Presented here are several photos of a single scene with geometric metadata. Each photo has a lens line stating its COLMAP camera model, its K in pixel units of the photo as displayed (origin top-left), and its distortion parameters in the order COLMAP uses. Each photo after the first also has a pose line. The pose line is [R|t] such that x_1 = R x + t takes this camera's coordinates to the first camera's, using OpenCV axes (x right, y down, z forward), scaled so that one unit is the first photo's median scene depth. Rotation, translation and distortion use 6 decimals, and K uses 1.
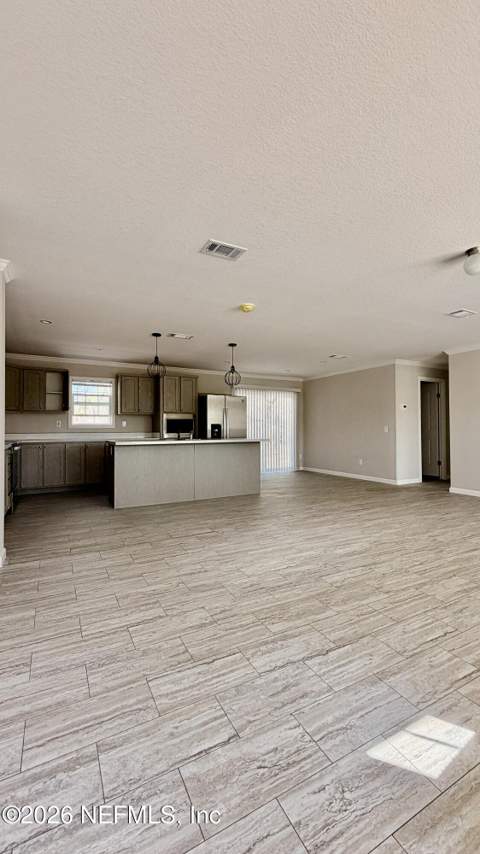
lens RADIAL K [[348.9, 0, 240.0], [0, 348.9, 427.0], [0, 0, 1]] dist [0.000912, 0.000192]
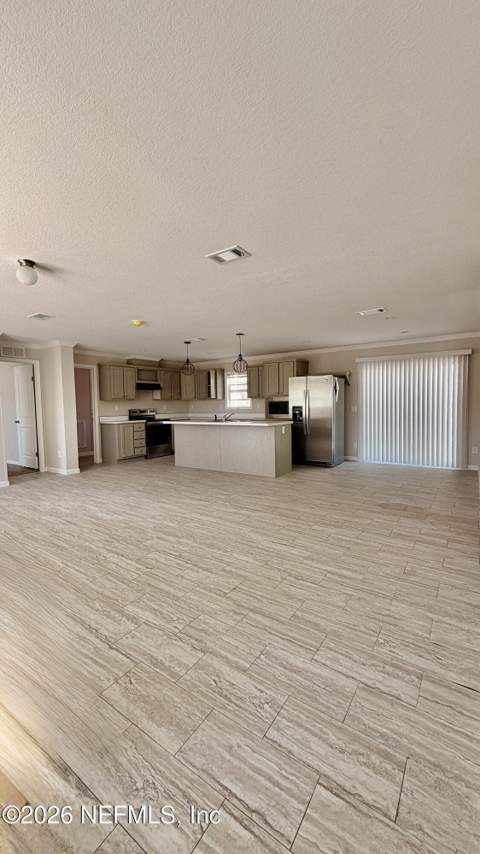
lens RADIAL K [[339.6, 0, 239.6], [0, 339.6, 424.8], [0, 0, 1]] dist [0.000390, 0.000281]
pose [[0.458467, 0.046791, -0.887479, 1.164143], [0.019547, 0.997840, 0.062708, -0.030316], [0.888496, -0.046097, 0.456562, 0.645897]]
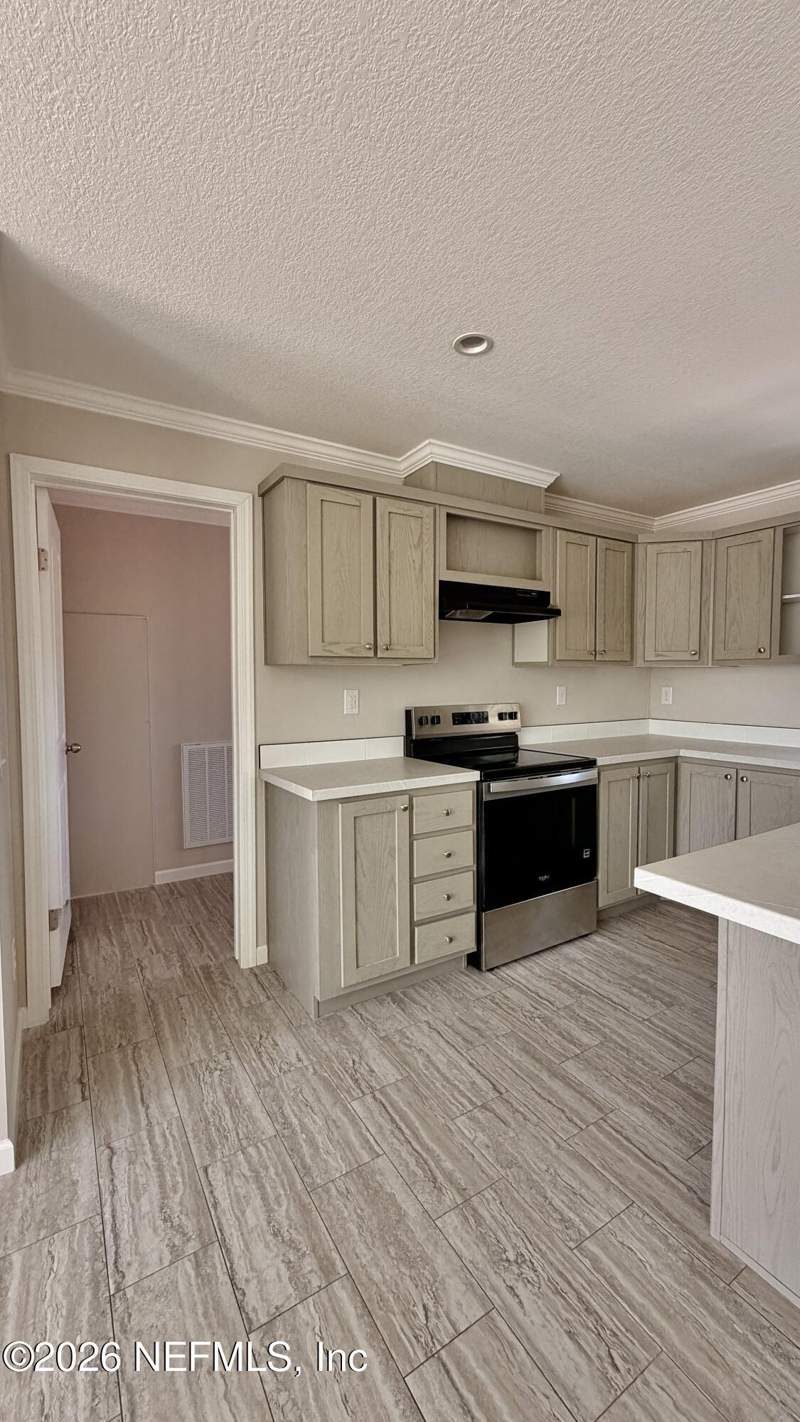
lens RADIAL K [[565.5, 0, 399.3], [0, 565.5, 707.3], [0, 0, 1]] dist [0.000390, 0.000281]
pose [[0.061902, 0.051822, -0.996736, -0.113220], [0.008610, 0.998586, 0.052453, -0.046427], [0.998045, -0.011828, 0.061369, 0.915012]]
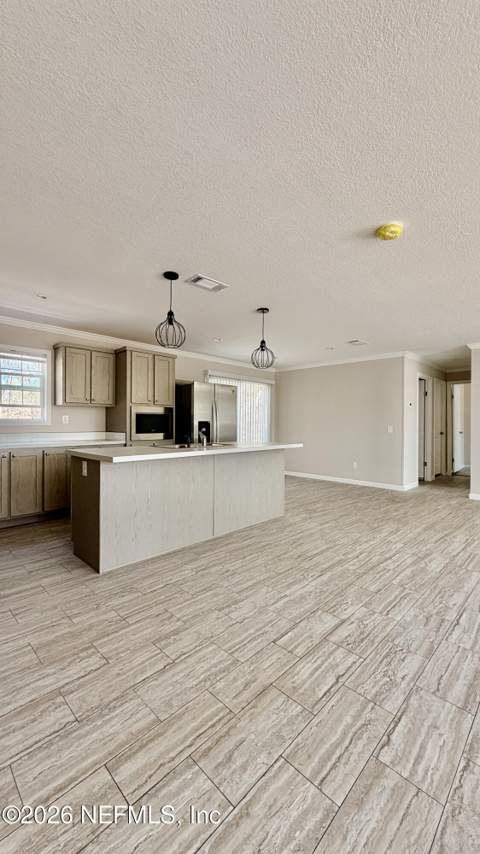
lens RADIAL K [[339.6, 0, 239.6], [0, 339.6, 424.8], [0, 0, 1]] dist [0.000390, 0.000281]
pose [[0.954660, 0.007488, 0.297605, -0.339917], [-0.011453, 0.999867, 0.011584, -0.016327], [-0.297479, -0.014467, 0.954619, 0.454864]]
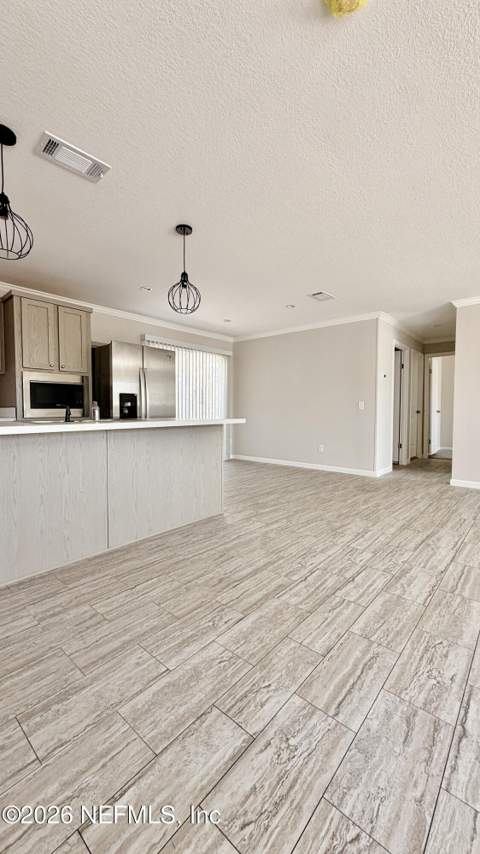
lens RADIAL K [[339.6, 0, 239.6], [0, 339.6, 424.8], [0, 0, 1]] dist [0.000390, 0.000281]
pose [[0.934337, -0.011525, 0.356204, -0.155003], [-0.007366, 0.998639, 0.051633, 0.021009], [-0.356315, -0.050867, 0.932980, 0.642792]]
